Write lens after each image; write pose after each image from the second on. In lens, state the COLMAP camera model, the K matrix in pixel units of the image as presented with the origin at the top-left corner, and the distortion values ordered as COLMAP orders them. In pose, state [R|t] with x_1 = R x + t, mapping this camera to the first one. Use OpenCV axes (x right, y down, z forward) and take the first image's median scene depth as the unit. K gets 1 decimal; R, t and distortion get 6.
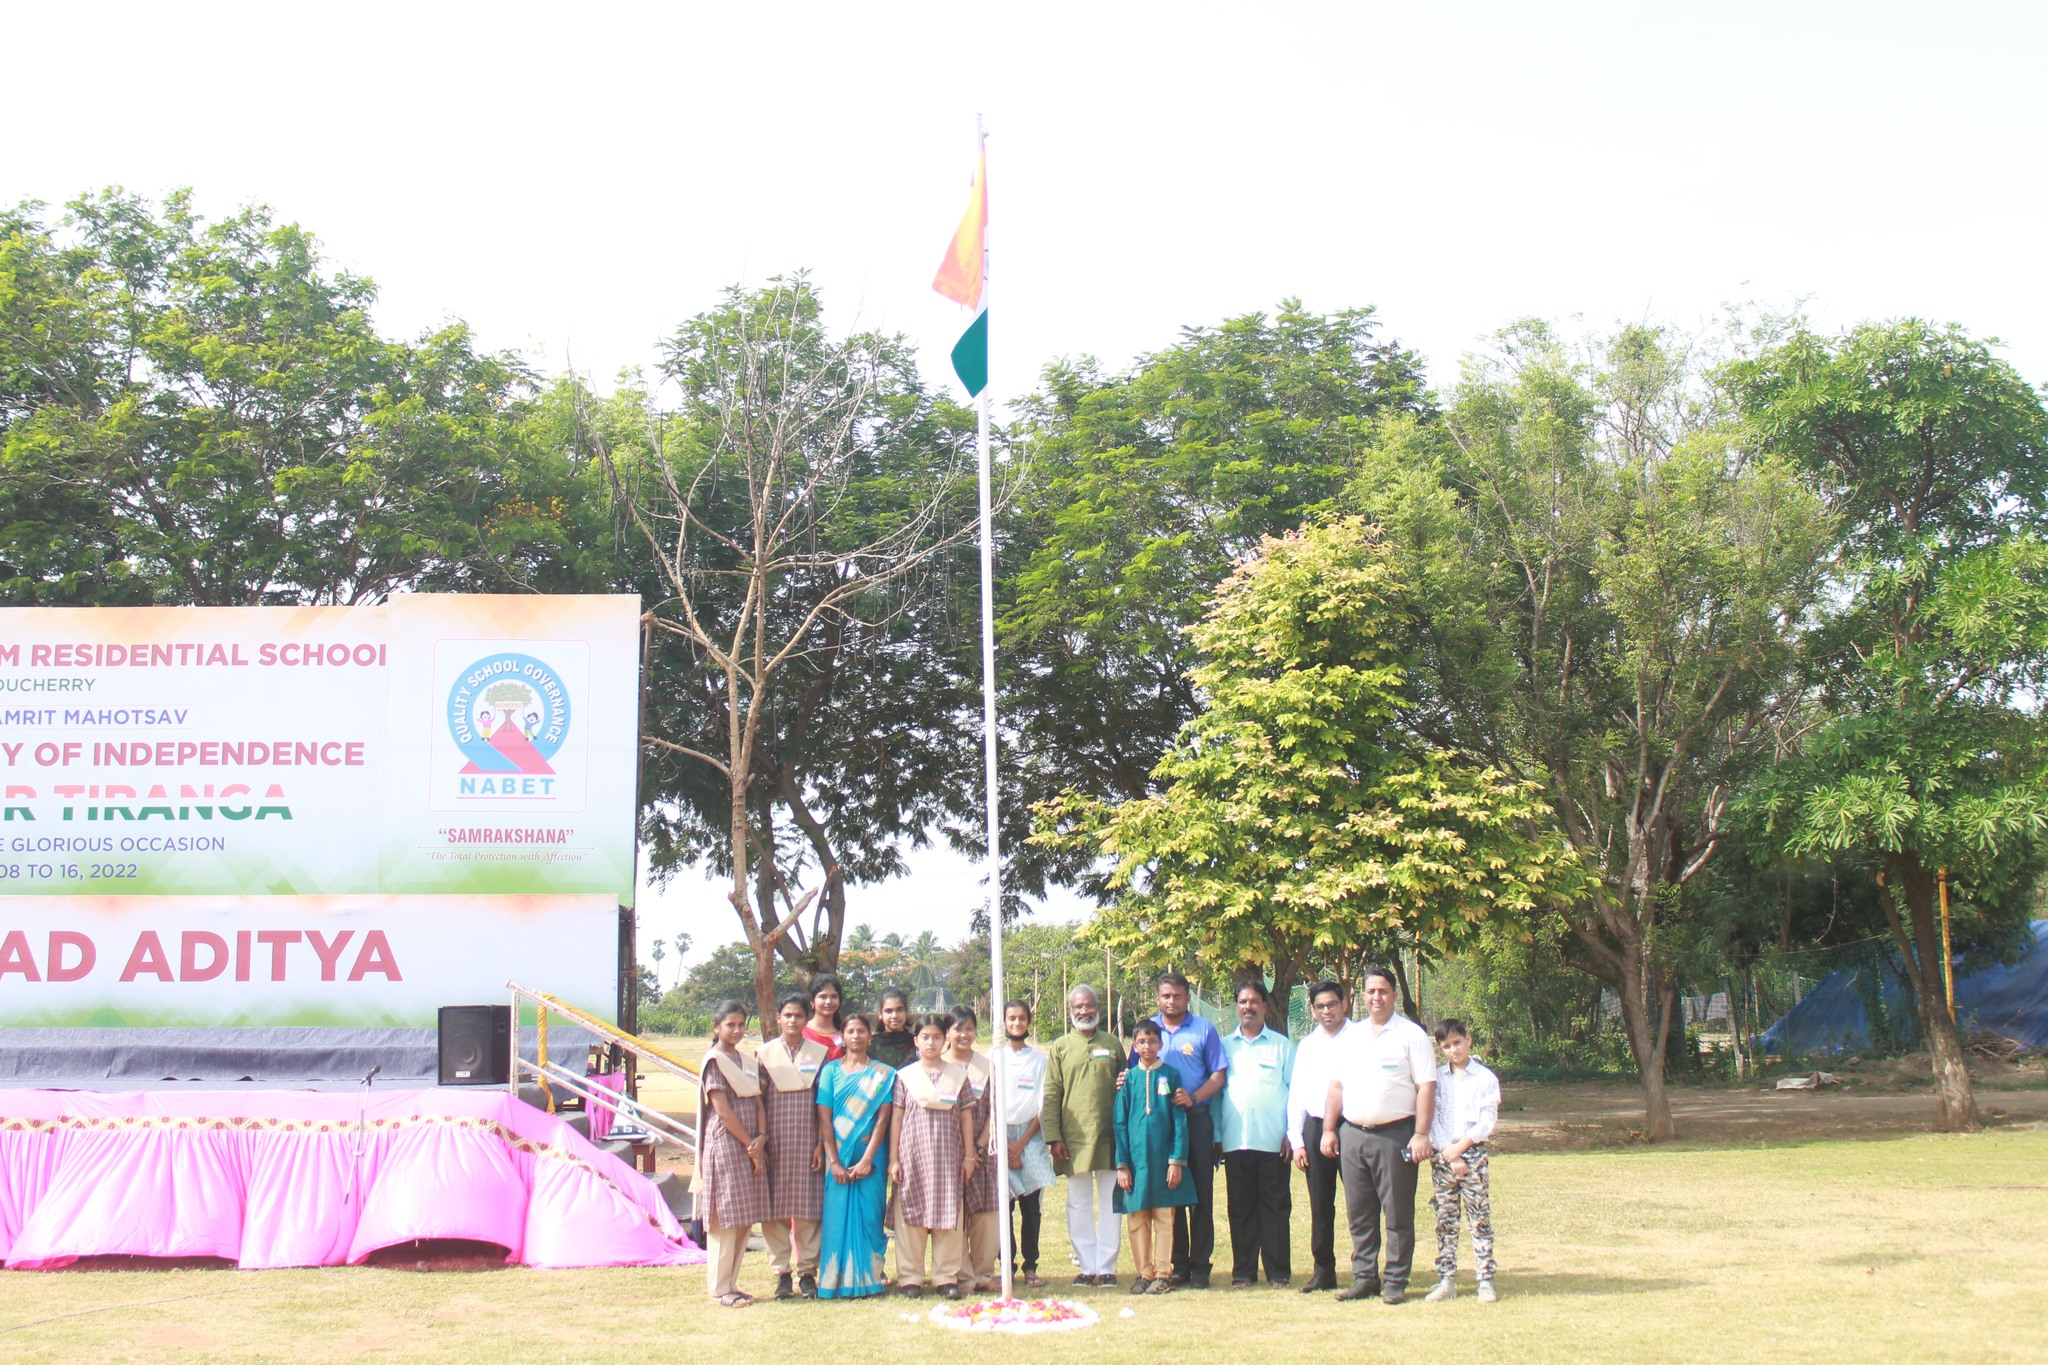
lens RADIAL K [[2231.9, 0, 1012.5], [0, 2231.9, 689.3], [0, 0, 1]] dist [-0.123268, 0.186669]
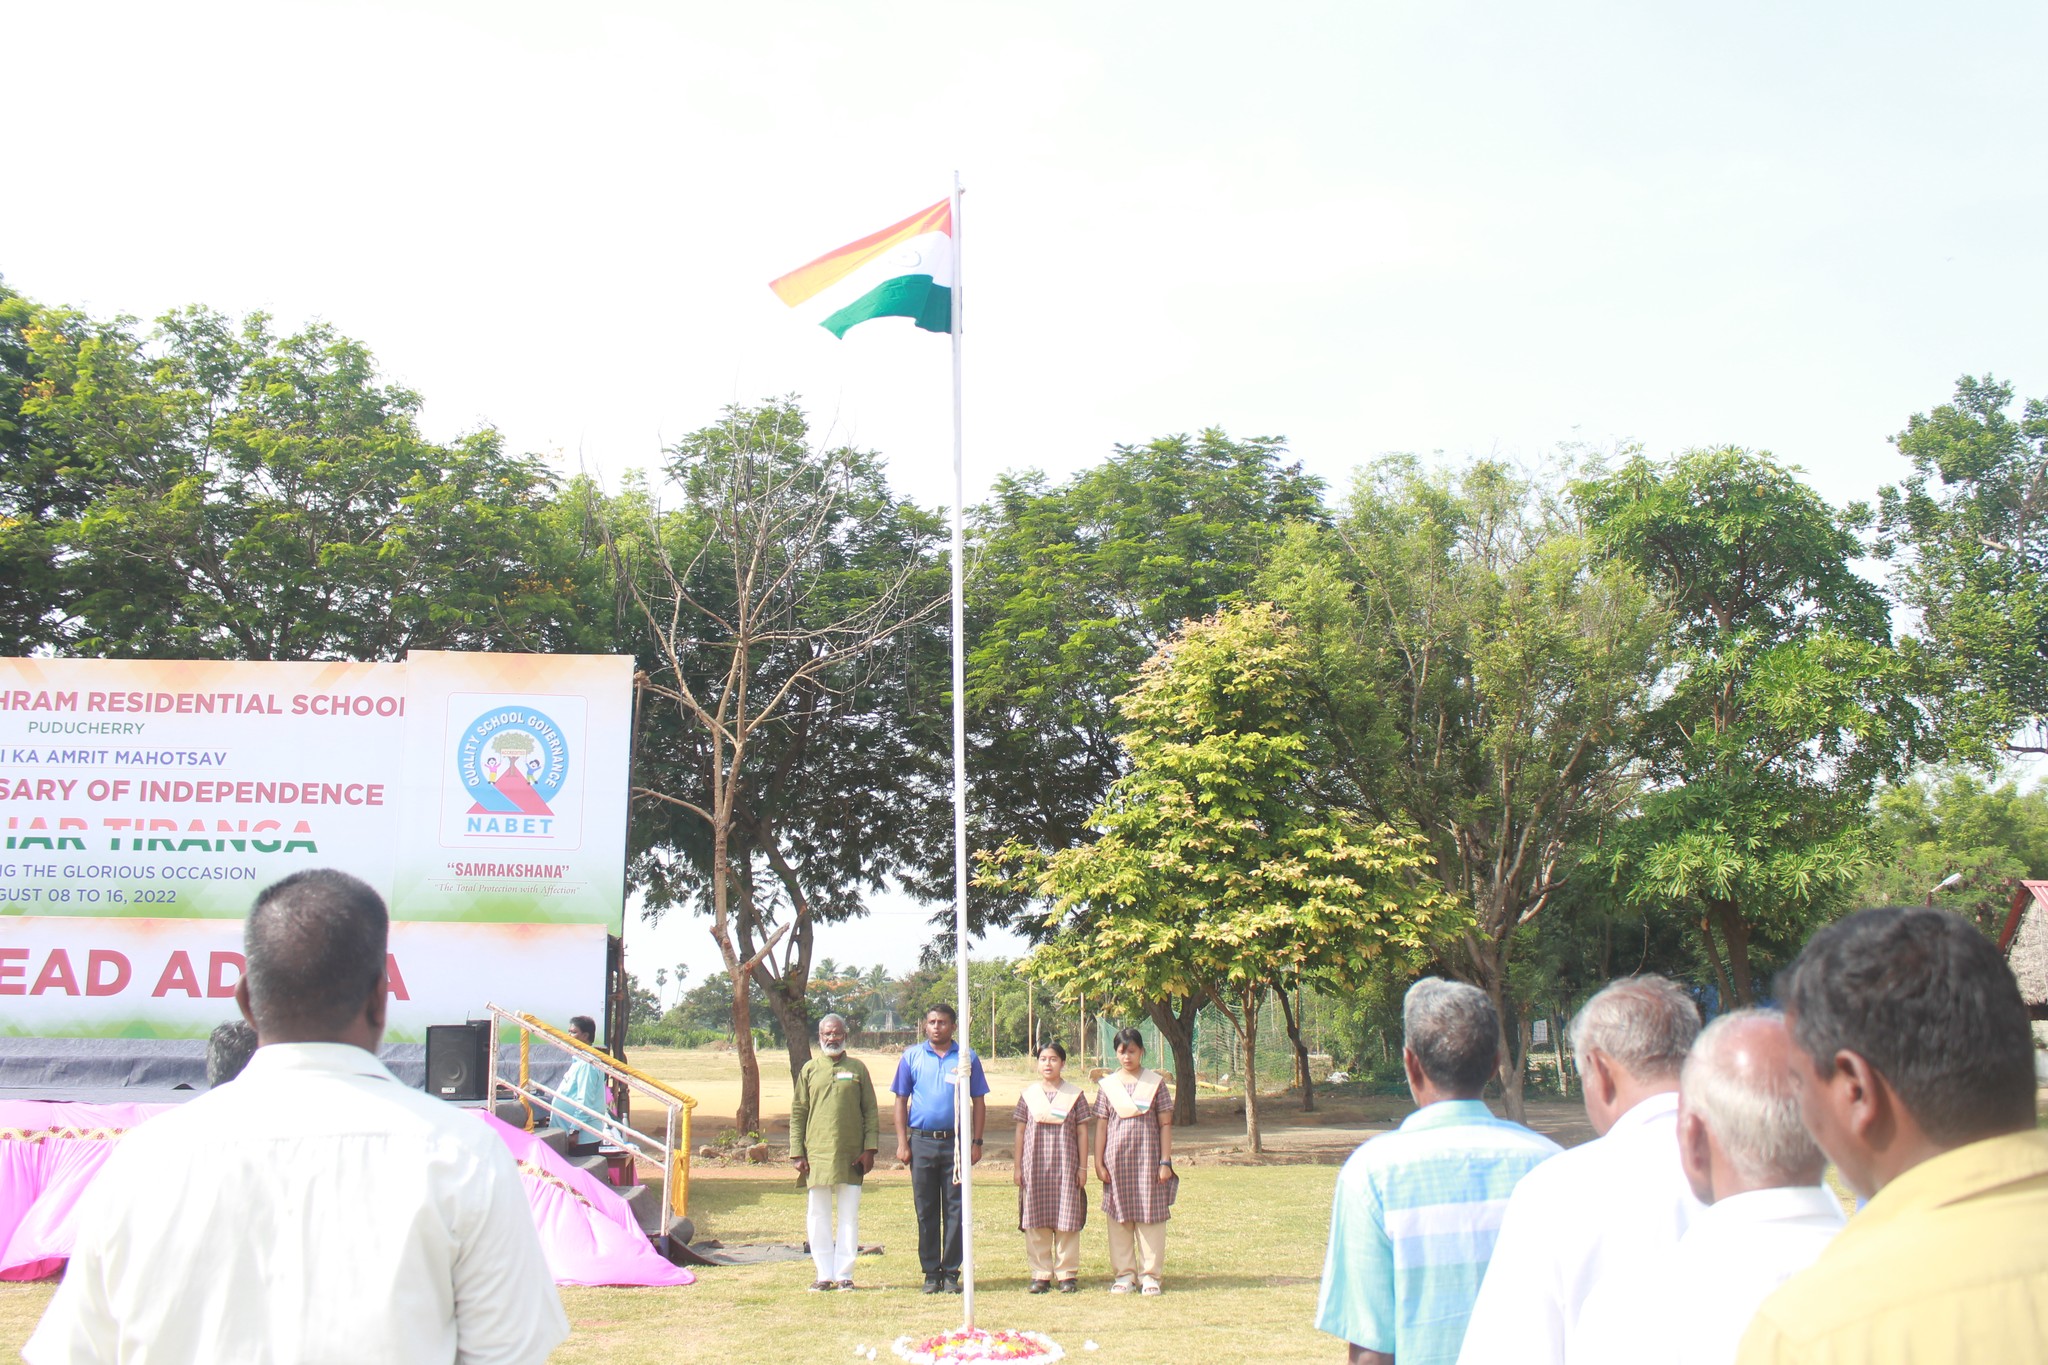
lens RADIAL K [[1787.6, 0, 1020.6], [0, 1787.6, 694.4], [0, 0, 1]] dist [-0.159915, 0.168300]
pose [[0.999145, 0.015396, 0.038379, -0.007410], [-0.013722, 0.998959, -0.043516, 0.012699], [-0.039009, 0.042952, 0.998315, 0.103638]]
